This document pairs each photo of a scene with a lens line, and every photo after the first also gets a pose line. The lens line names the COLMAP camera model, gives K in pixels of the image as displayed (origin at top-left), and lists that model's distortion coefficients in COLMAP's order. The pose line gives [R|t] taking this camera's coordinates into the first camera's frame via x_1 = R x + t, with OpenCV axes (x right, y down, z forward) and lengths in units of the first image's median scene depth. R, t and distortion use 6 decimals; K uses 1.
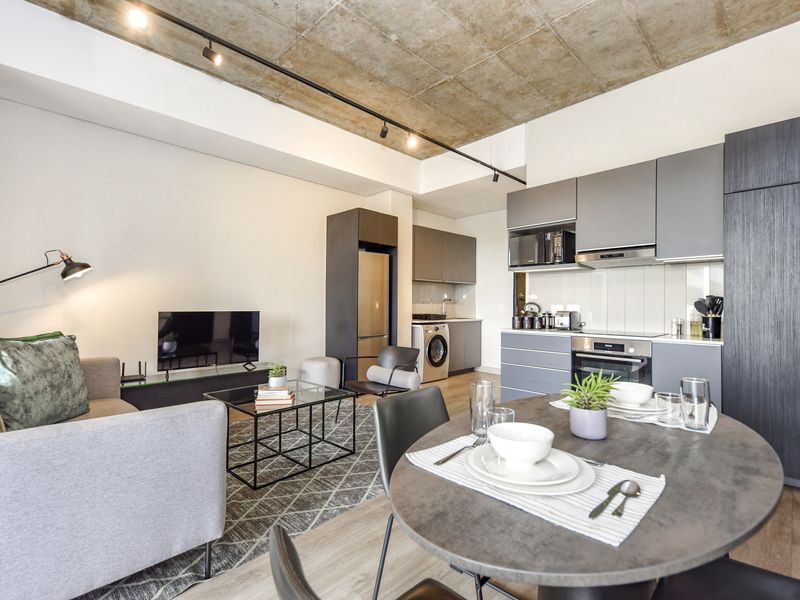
lens RADIAL K [[384.8, 0, 401.4], [0, 384.8, 302.0], [0, 0, 1]] dist [0.016749, -0.001066]
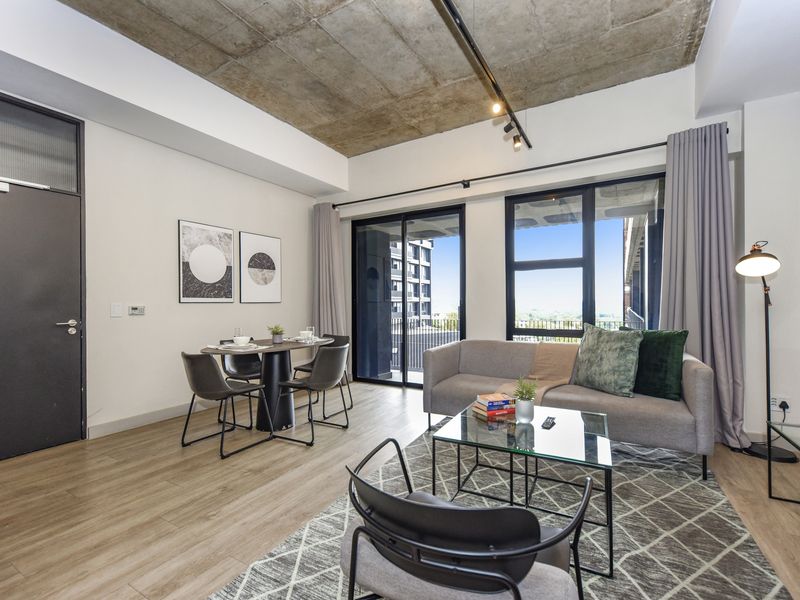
lens RADIAL K [[373.1, 0, 400.9], [0, 373.1, 303.0], [0, 0, 1]] dist [0.024190, -0.000465]
pose [[-0.967743, -0.003084, -0.251922, 0.080999], [-0.000069, 0.999928, -0.011977, 0.010688], [0.251941, -0.011574, -0.967673, 1.325640]]
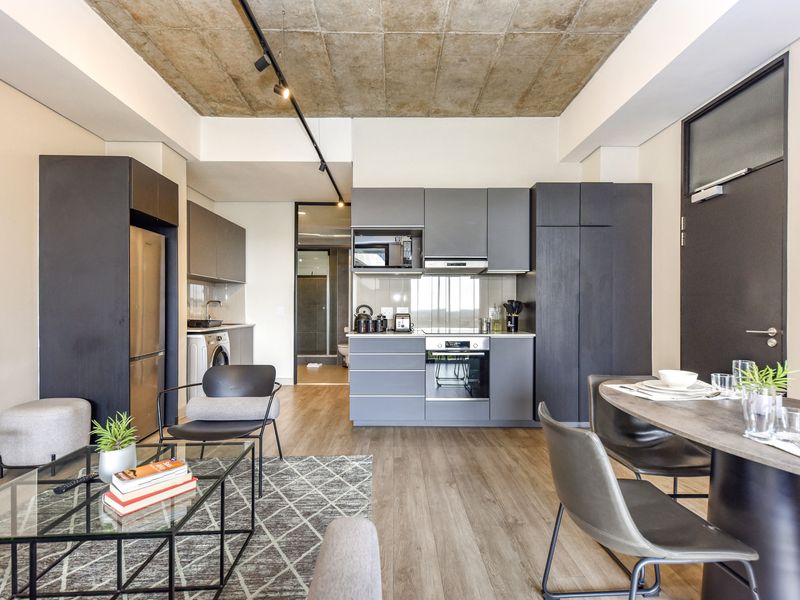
lens RADIAL K [[386.2, 0, 402.1], [0, 386.2, 309.3], [0, 0, 1]] dist [0.018220, -0.001579]
pose [[0.691864, -0.007173, 0.721992, -0.348631], [-0.002146, 0.999926, 0.011991, -0.000132], [-0.722024, -0.009845, 0.691798, 0.288851]]
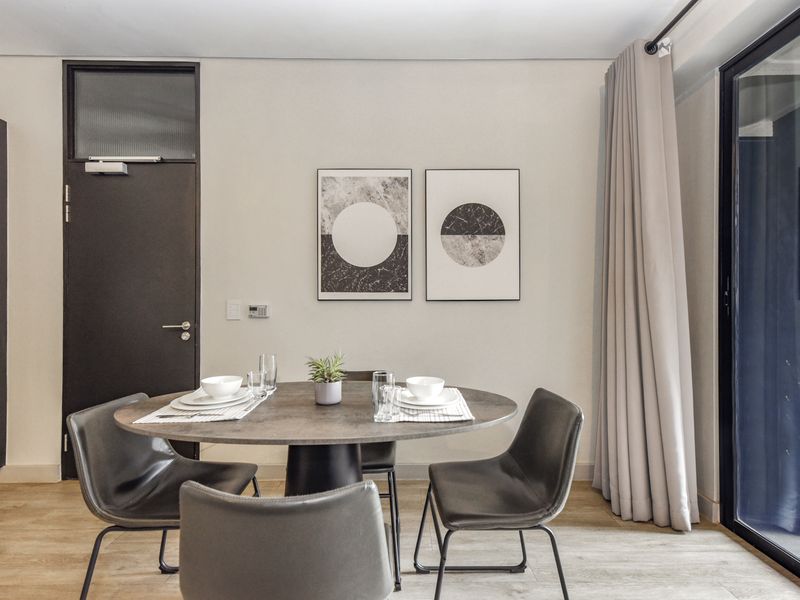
lens RADIAL K [[396.8, 0, 400.2], [0, 396.8, 305.6], [0, 0, 1]] dist [0.015494, -0.001095]
pose [[-0.716140, -0.009224, 0.697896, -0.184607], [-0.013203, 0.999913, -0.000333, 0.004884], [-0.697832, -0.009453, -0.716199, 0.539408]]
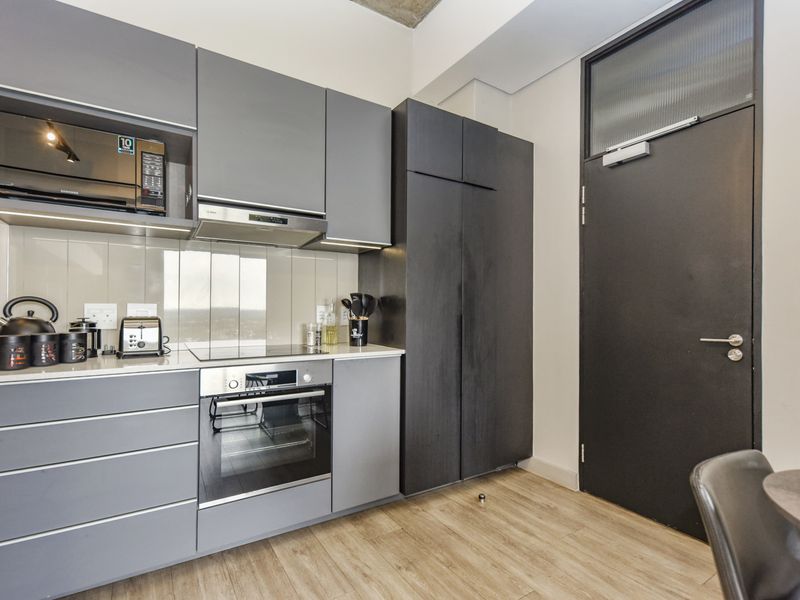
lens RADIAL K [[396.8, 0, 400.2], [0, 396.8, 305.6], [0, 0, 1]] dist [0.015494, -0.001095]
pose [[0.203983, -0.000307, 0.978974, 0.002822], [-0.010889, 0.999937, 0.002583, 0.005383], [-0.978914, -0.011187, 0.203967, 0.609805]]
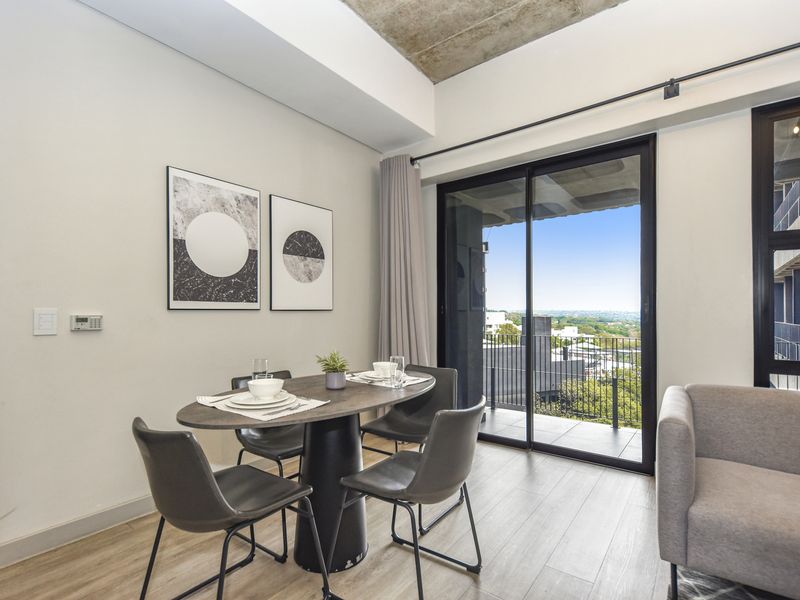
lens RADIAL K [[401.8, 0, 401.4], [0, 401.8, 312.3], [0, 0, 1]] dist [0.018633, -0.000037]
pose [[-0.989841, -0.004999, -0.142091, 0.135399], [-0.003106, 0.999903, -0.013542, 0.009475], [0.142145, -0.012963, -0.989761, 0.843557]]
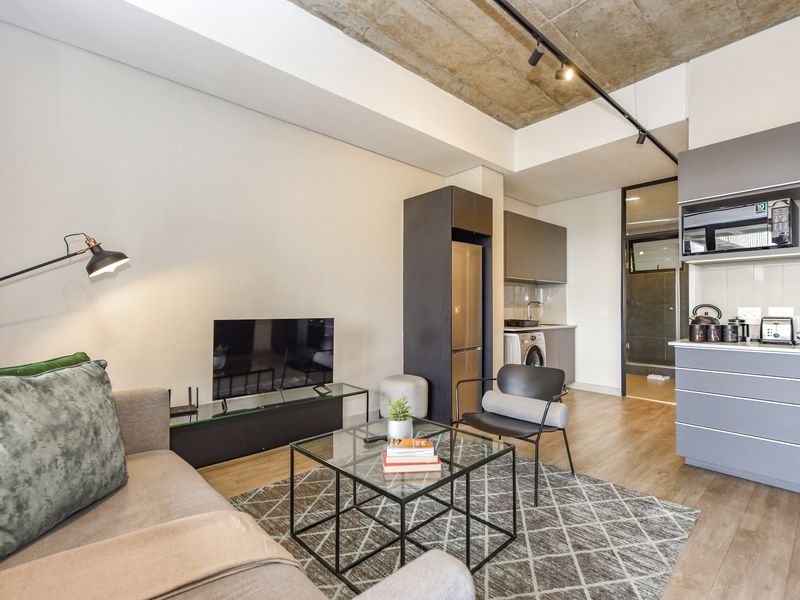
lens RADIAL K [[385.3, 0, 401.2], [0, 385.3, 304.3], [0, 0, 1]] dist [0.019179, -0.004754]
pose [[0.998668, -0.006667, -0.051166, -0.227091], [0.006430, 0.999968, -0.004805, 0.000772], [0.051196, 0.004470, 0.998679, 0.273871]]
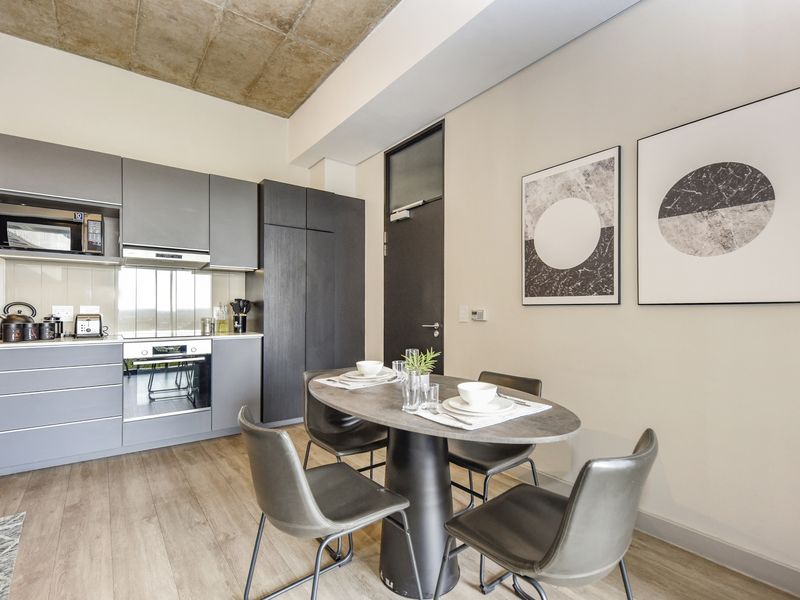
lens RADIAL K [[390.5, 0, 402.3], [0, 390.5, 309.2], [0, 0, 1]] dist [0.016368, -0.002074]
pose [[0.127974, -0.008035, 0.991745, -0.321325], [-0.010205, 0.999904, 0.009418, -0.000367], [-0.991725, -0.011326, 0.127880, 0.258292]]
